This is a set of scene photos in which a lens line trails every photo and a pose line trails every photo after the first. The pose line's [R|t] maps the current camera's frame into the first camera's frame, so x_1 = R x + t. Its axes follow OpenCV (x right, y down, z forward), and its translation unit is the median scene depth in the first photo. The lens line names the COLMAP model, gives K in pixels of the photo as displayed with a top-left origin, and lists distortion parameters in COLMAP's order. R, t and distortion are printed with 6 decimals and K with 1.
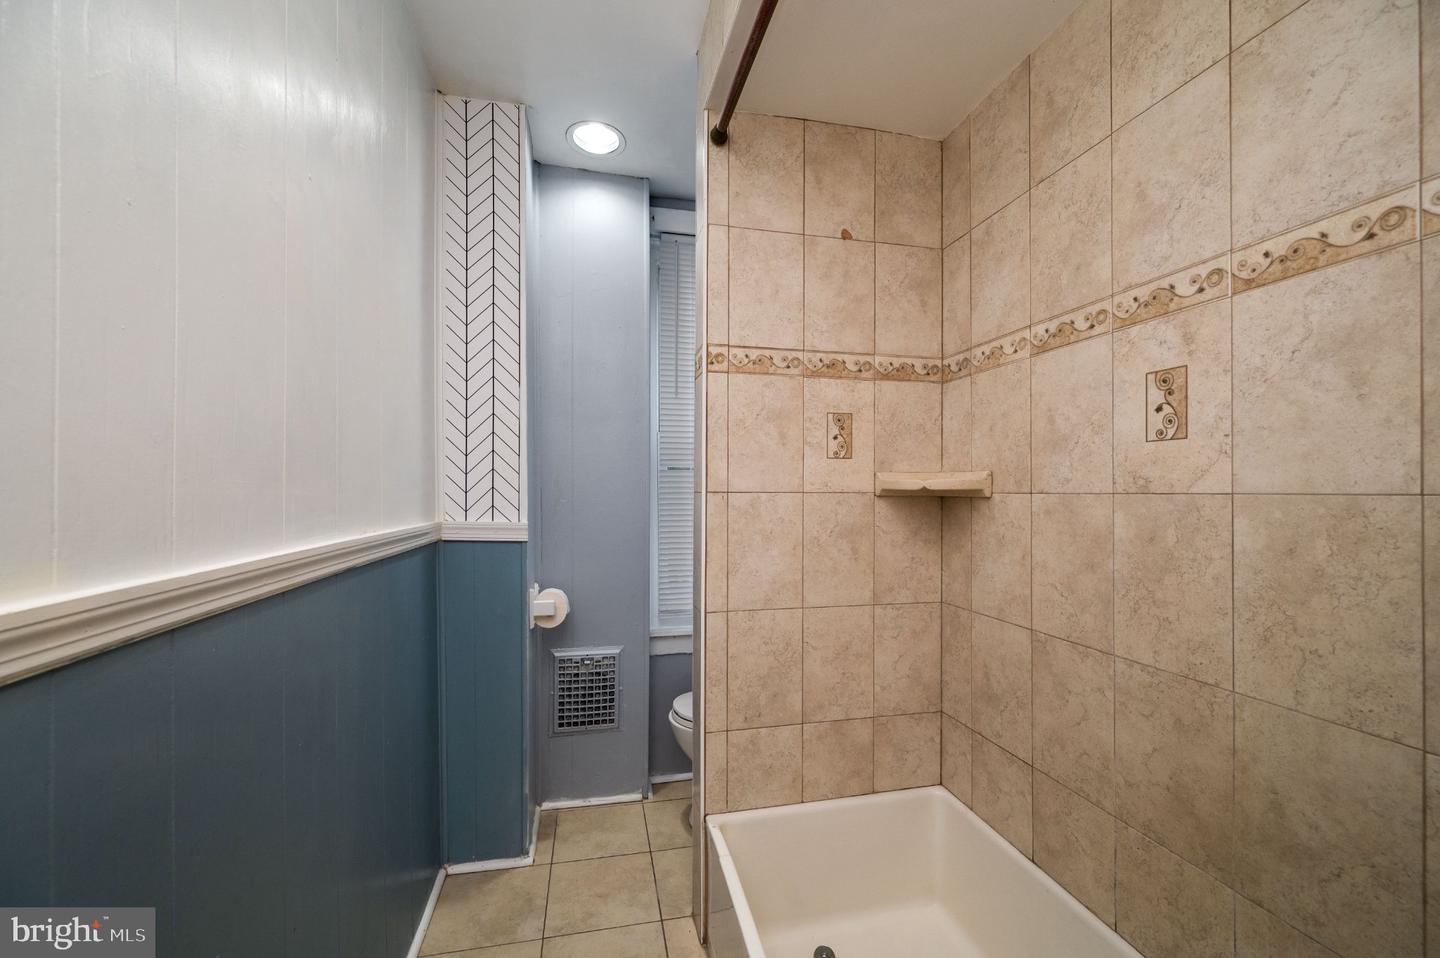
lens RADIAL K [[590.9, 0, 720.3], [0, 590.9, 475.9], [0, 0, 1]] dist [-0.001180, -0.000152]
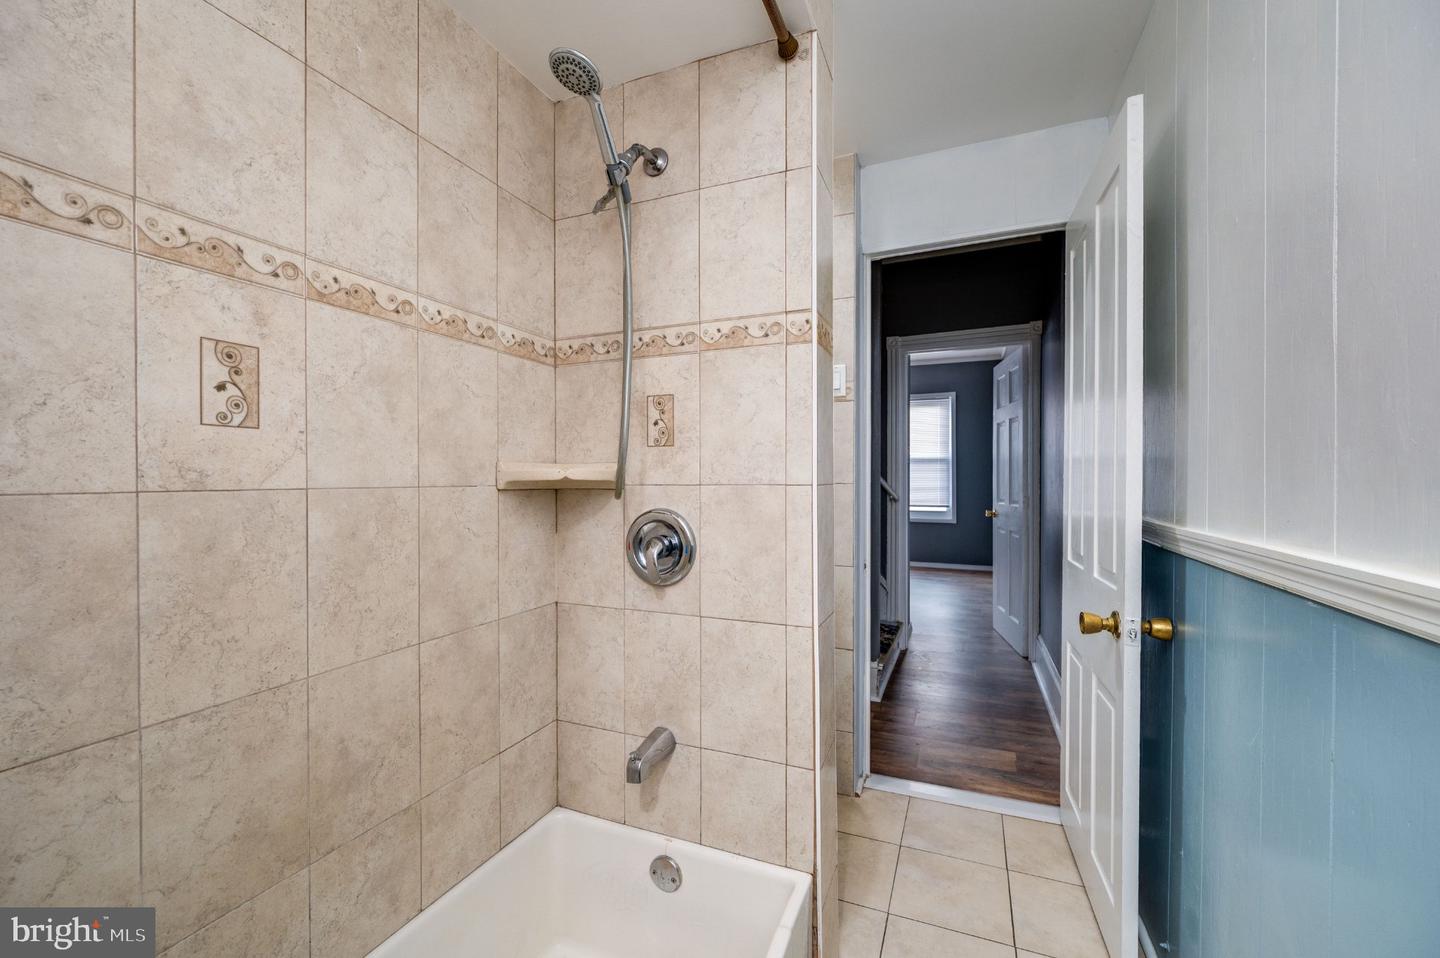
lens RADIAL K [[590.9, 0, 715.5], [0, 590.9, 497.4], [0, 0, 1]] dist [-0.001180, -0.000152]
pose [[-0.810058, -0.005220, 0.586326, -0.308482], [-0.001300, 0.999974, 0.007107, 0.034471], [-0.586348, 0.004995, -0.810044, 1.322289]]
